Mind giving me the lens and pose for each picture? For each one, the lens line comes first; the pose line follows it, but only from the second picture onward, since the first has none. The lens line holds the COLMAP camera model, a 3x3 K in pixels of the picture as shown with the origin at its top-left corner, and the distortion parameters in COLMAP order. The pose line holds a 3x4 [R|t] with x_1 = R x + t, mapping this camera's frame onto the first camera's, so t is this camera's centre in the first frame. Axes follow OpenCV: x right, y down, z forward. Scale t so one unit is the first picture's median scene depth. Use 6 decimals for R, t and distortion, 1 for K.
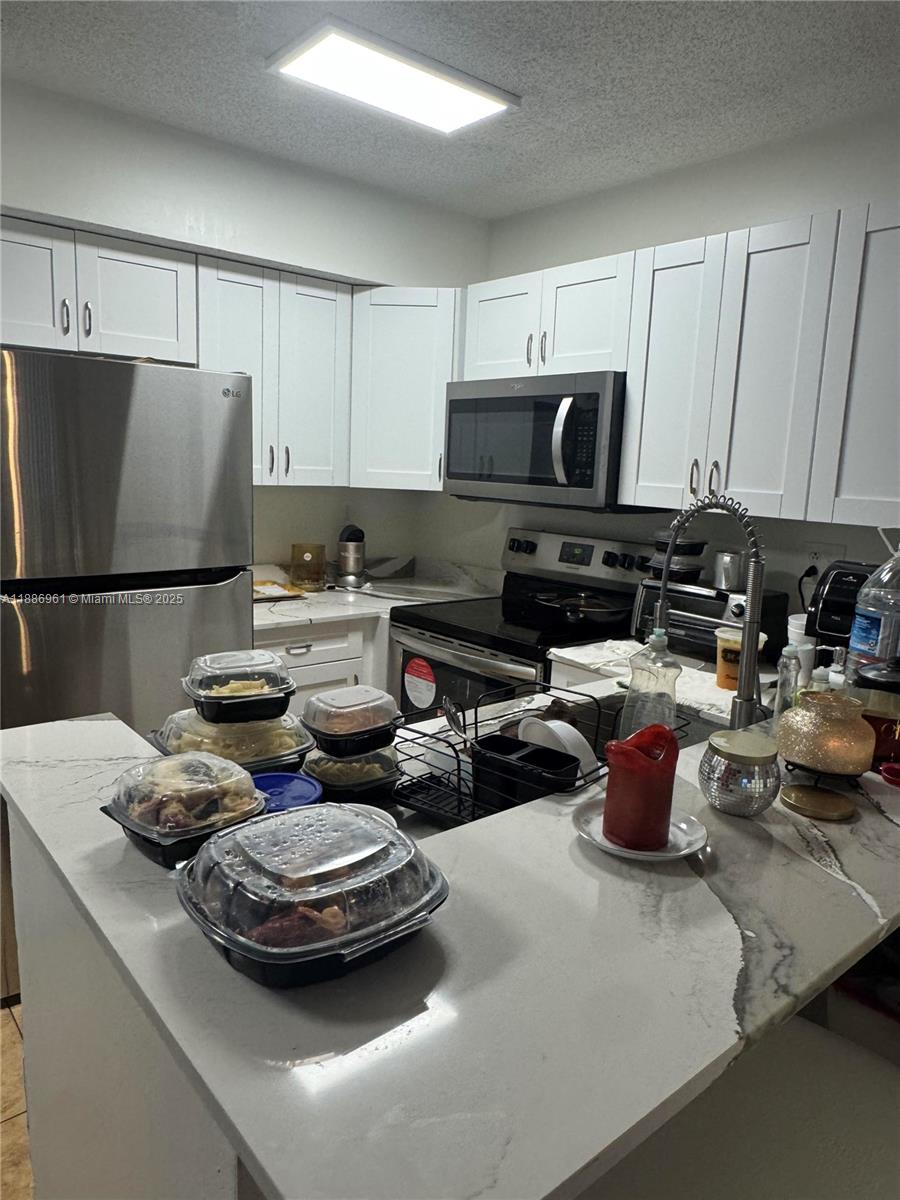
lens RADIAL K [[804.1, 0, 449.4], [0, 804.1, 602.1], [0, 0, 1]] dist [-0.010188, -0.000239]
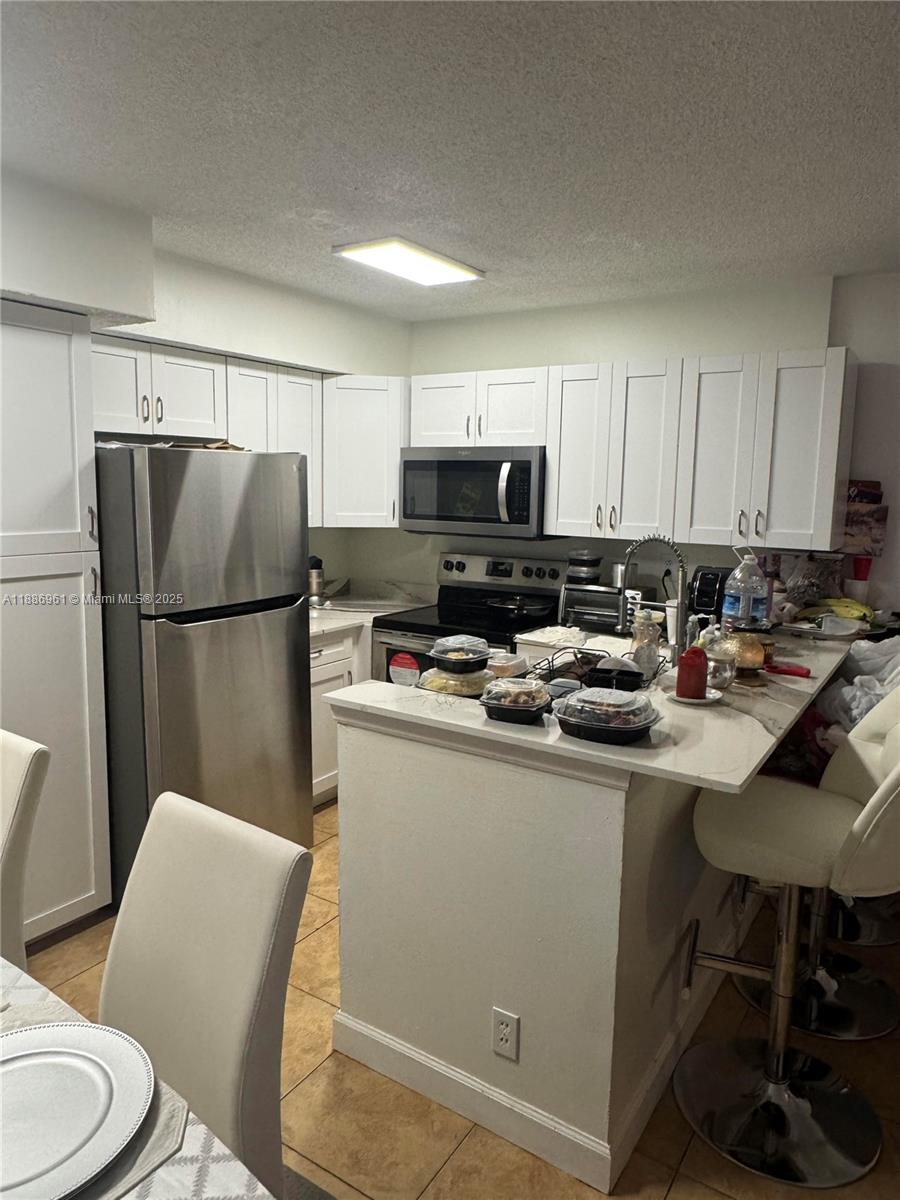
lens RADIAL K [[804.1, 0, 449.1], [0, 804.1, 597.2], [0, 0, 1]] dist [-0.010188, -0.000239]
pose [[0.955629, -0.064564, 0.287411, -0.362999], [0.070861, 0.997419, -0.011549, -0.002534], [-0.285924, 0.031402, 0.957738, -0.334986]]
